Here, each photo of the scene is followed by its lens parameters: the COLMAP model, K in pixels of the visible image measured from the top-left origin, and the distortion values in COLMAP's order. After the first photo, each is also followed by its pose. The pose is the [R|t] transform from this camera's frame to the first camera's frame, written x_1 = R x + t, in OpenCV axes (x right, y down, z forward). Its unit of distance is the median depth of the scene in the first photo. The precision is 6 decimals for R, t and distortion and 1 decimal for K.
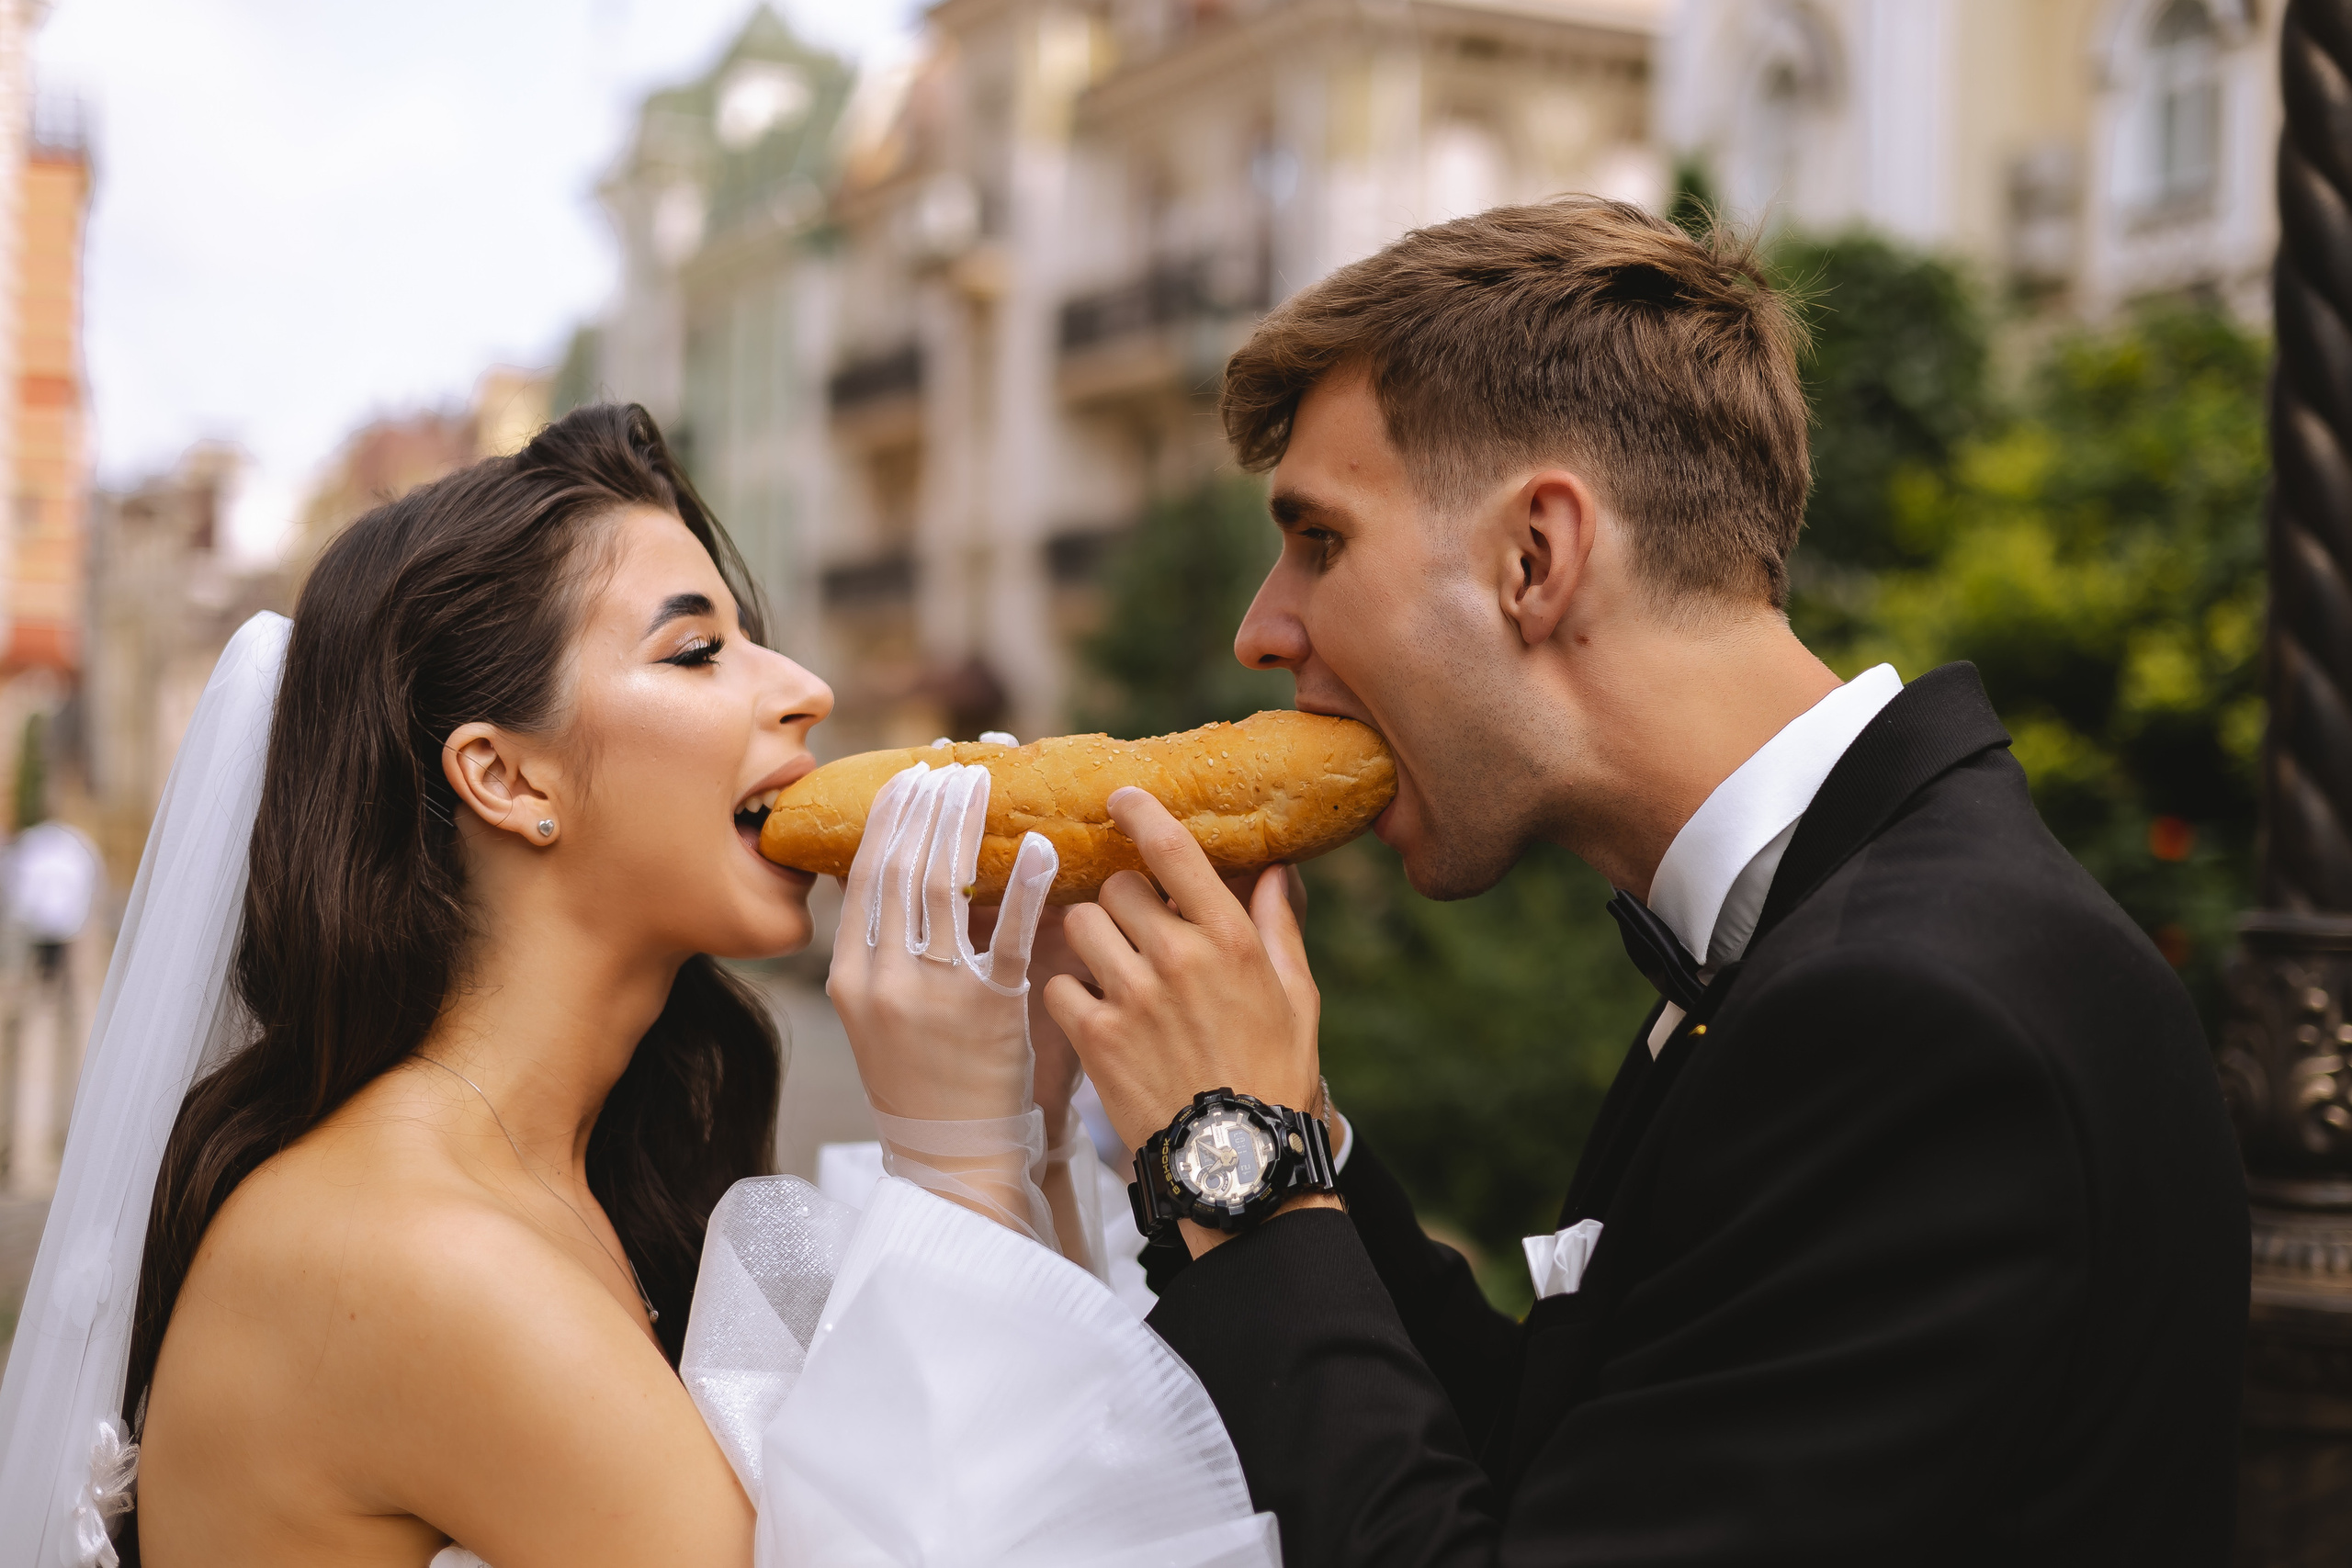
lens RADIAL K [[3360.3, 0, 1176.0], [0, 3360.3, 784.0], [0, 0, 1]] dist [-0.005749, -0.025730]
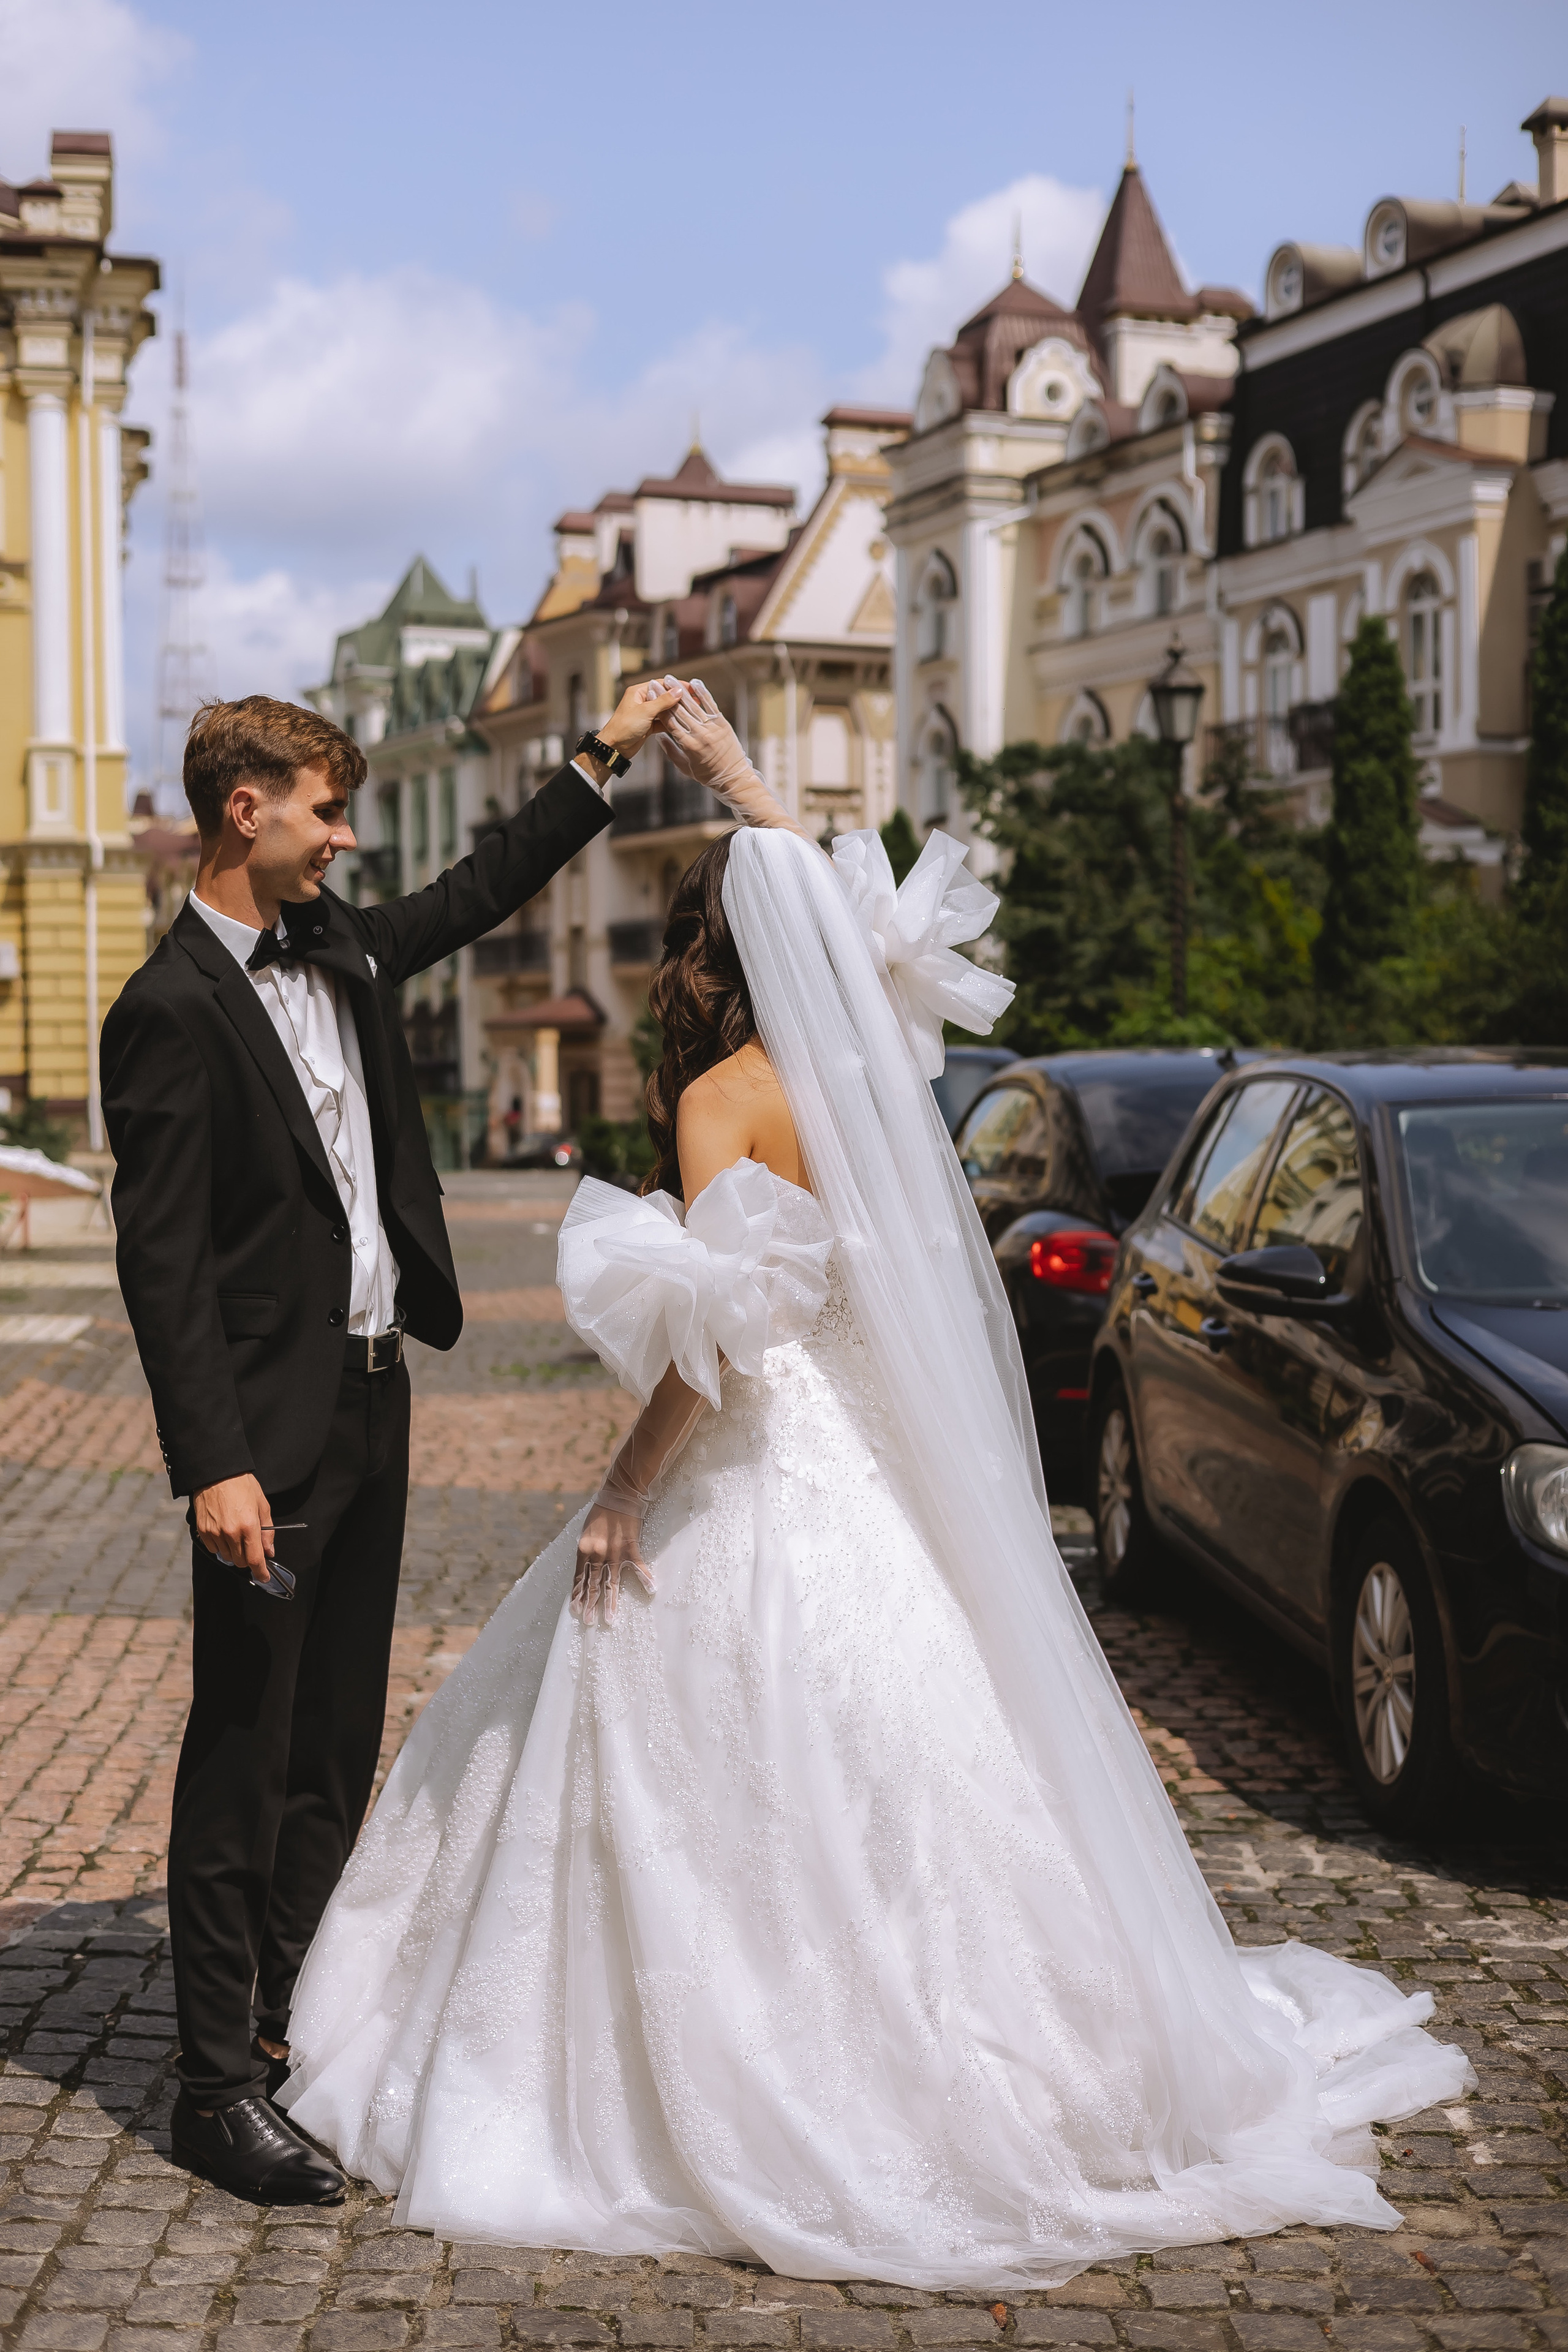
lens RADIAL K [[3360.6, 0, 784.0], [0, 3360.6, 1176.0], [0, 0, 1]] dist [-0.005749, -0.025730]
pose [[0.999515, -0.024824, 0.018783, 0.015317], [0.024205, 0.999178, 0.032524, 0.003198], [-0.019575, -0.032053, 0.999294, -0.764647]]
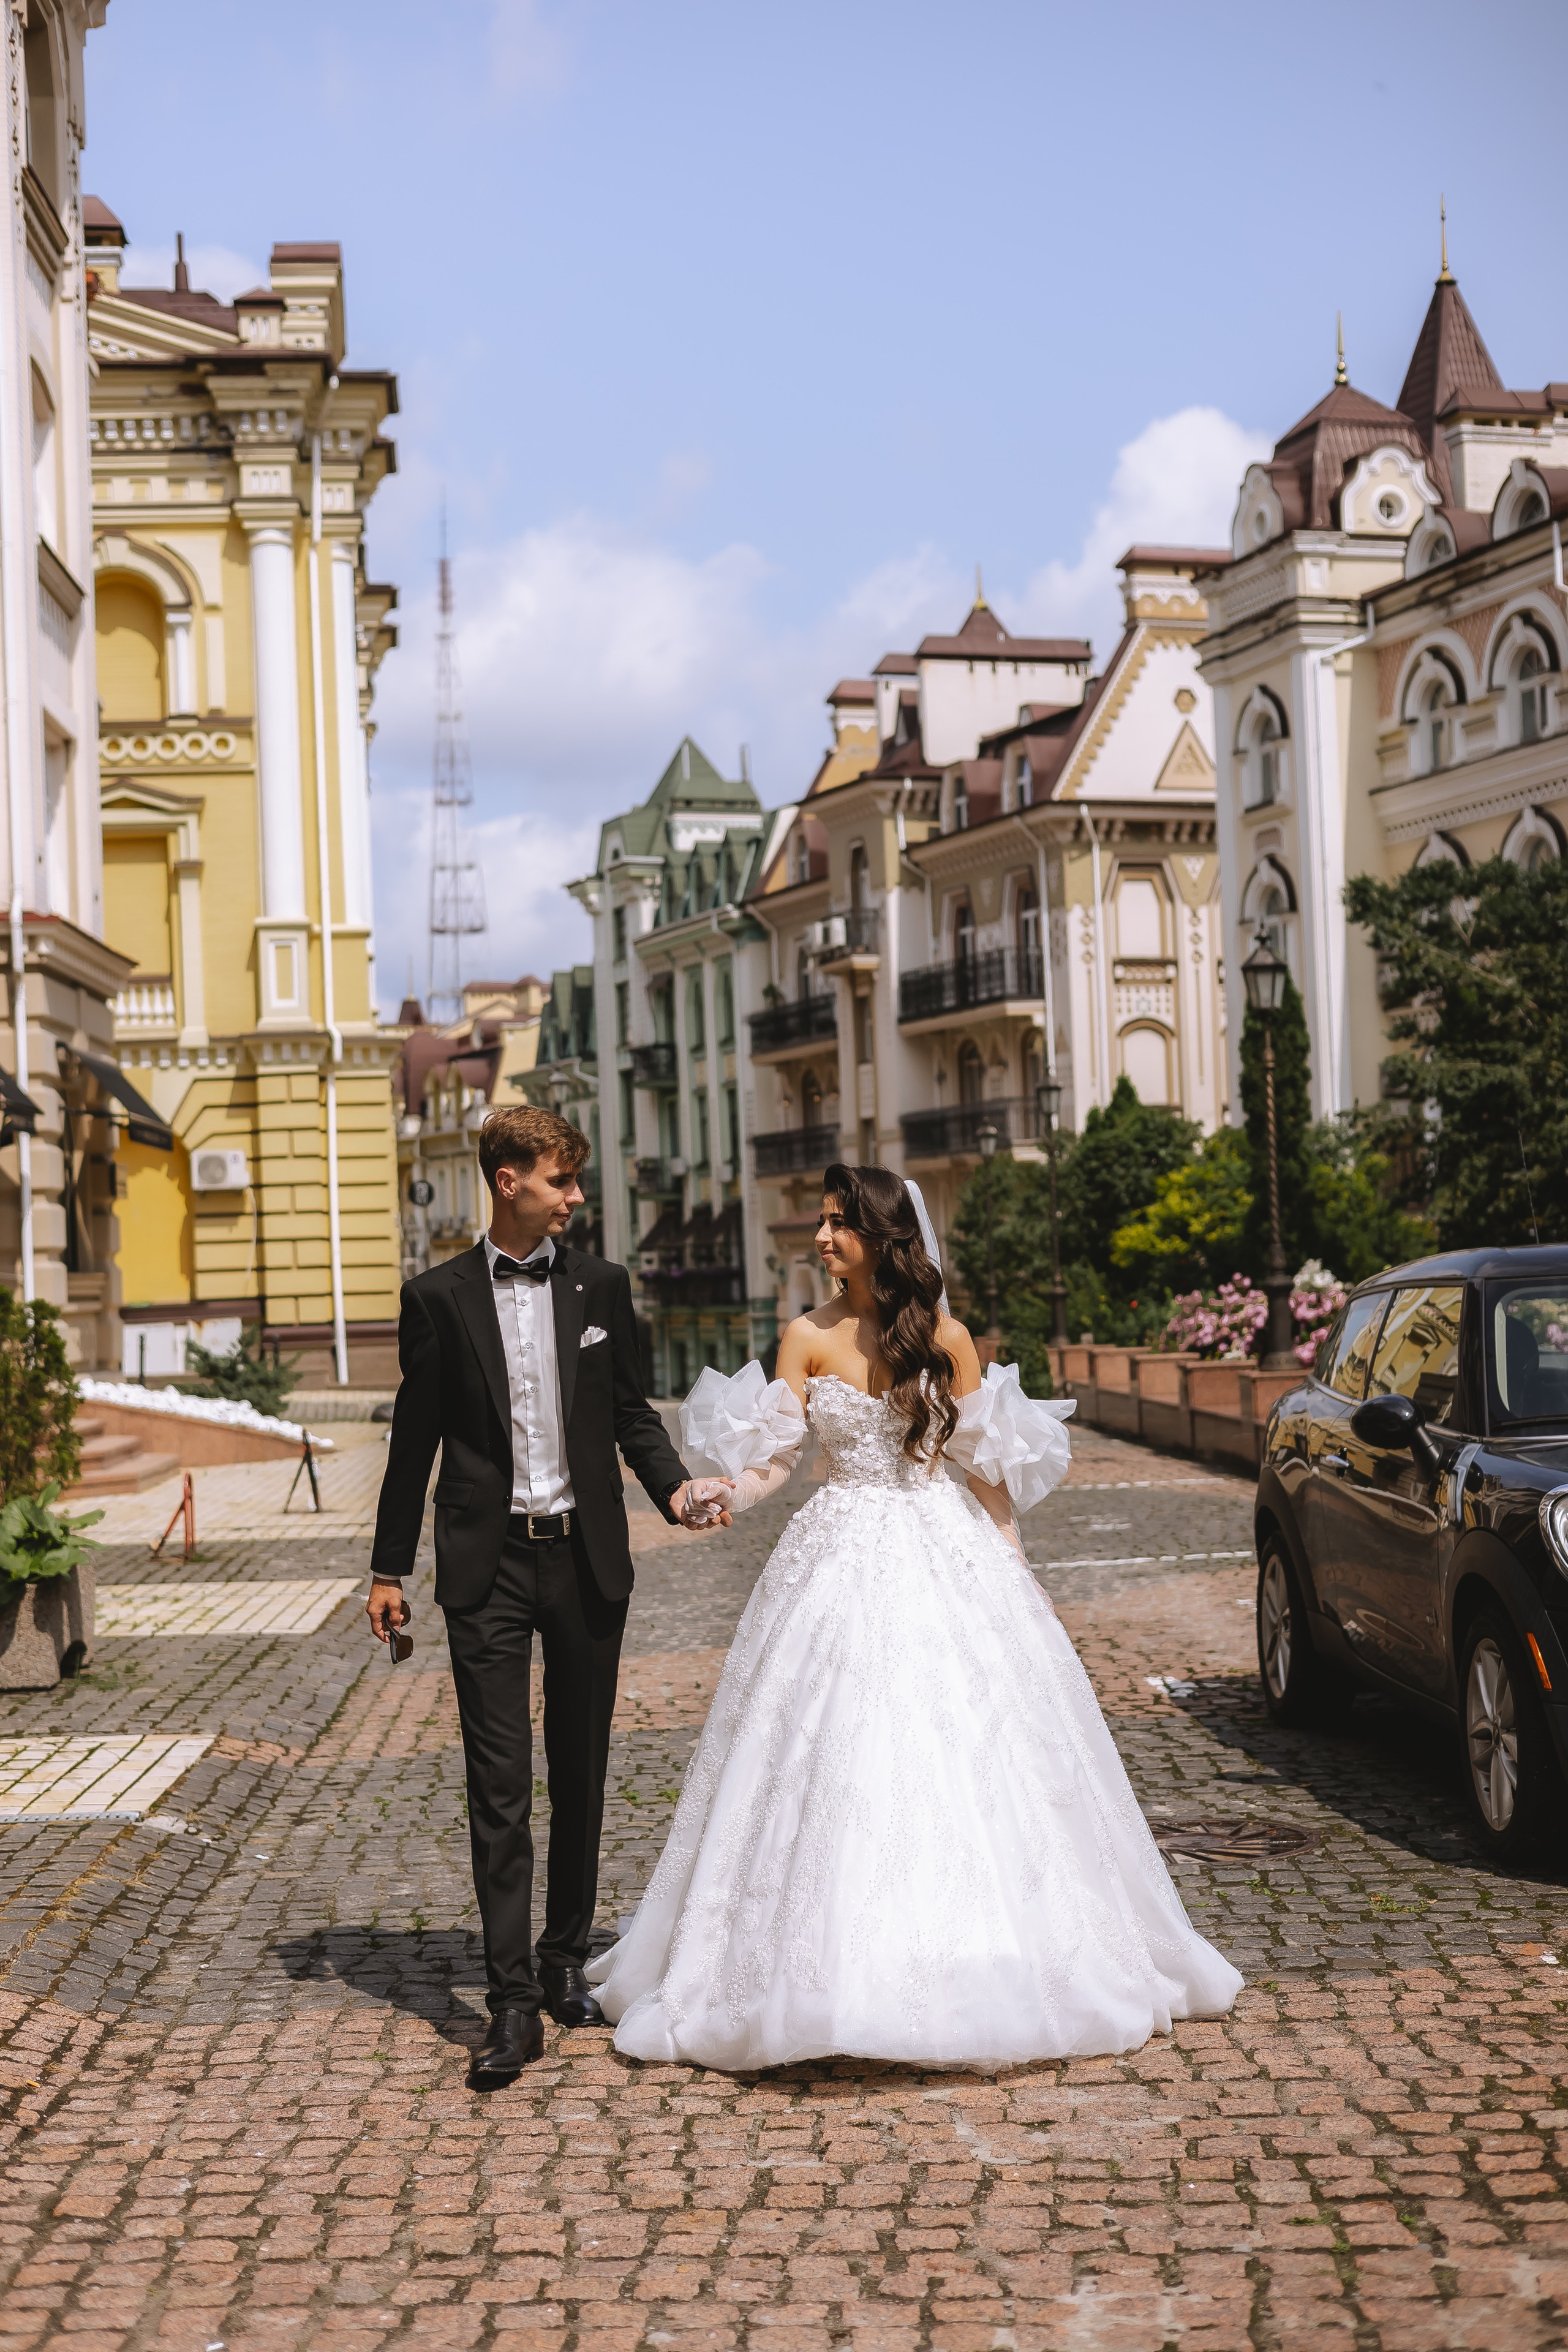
lens RADIAL K [[3360.6, 0, 784.0], [0, 3360.6, 1176.0], [0, 0, 1]] dist [-0.005749, -0.025730]
pose [[0.996773, -0.053217, -0.060097, 0.000252], [0.051487, 0.998223, -0.029984, 0.001495], [0.061586, 0.026793, 0.997742, -0.632943]]
